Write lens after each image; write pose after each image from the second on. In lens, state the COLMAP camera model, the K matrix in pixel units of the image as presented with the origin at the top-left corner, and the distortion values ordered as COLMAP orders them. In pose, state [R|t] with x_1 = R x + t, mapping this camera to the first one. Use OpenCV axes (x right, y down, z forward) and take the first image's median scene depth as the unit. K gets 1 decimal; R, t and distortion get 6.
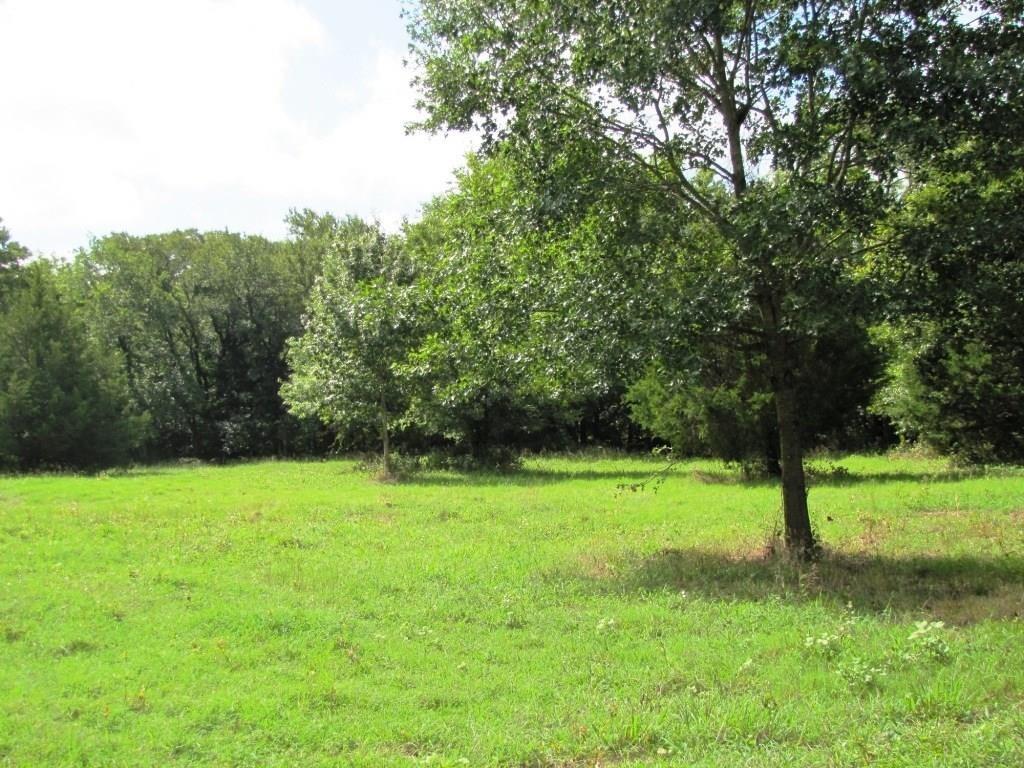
lens RADIAL K [[1417.8, 0, 513.0], [0, 1417.8, 379.0], [0, 0, 1]] dist [0.038532, 0.000000]
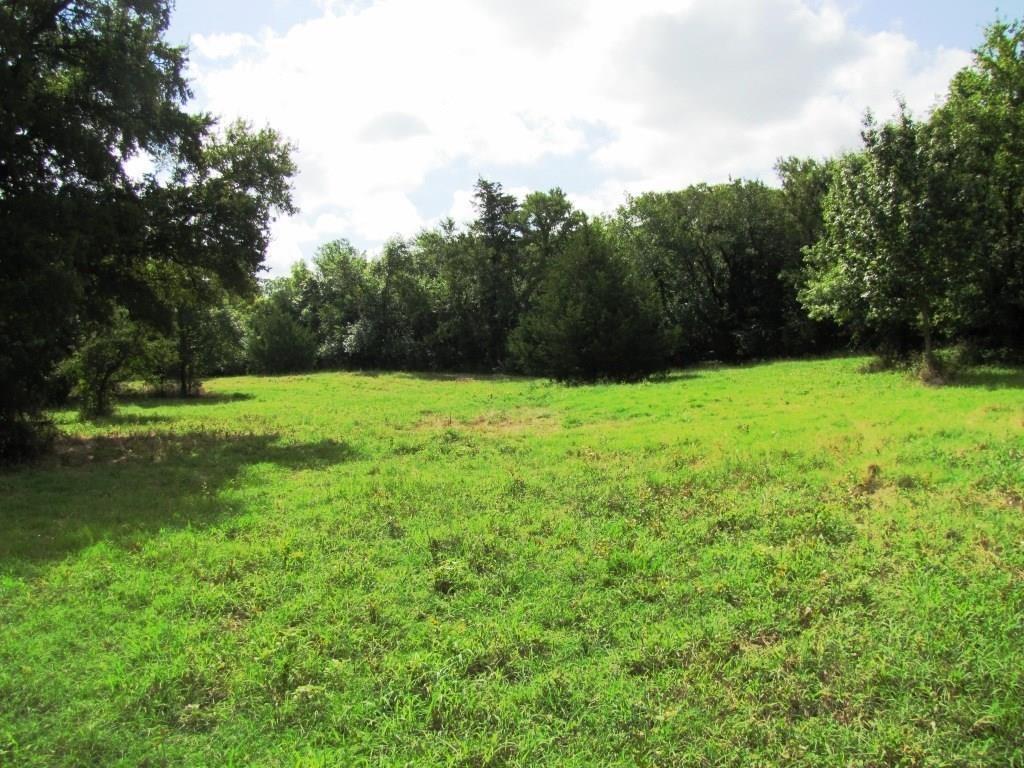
lens RADIAL K [[842.2, 0, 511.1], [0, 842.2, 379.1], [0, 0, 1]] dist [-0.122073, -0.005236]
pose [[0.899621, -0.039009, -0.434926, -0.064253], [0.074545, 0.995101, 0.064941, 0.009615], [0.430262, -0.090844, 0.898121, 0.245184]]
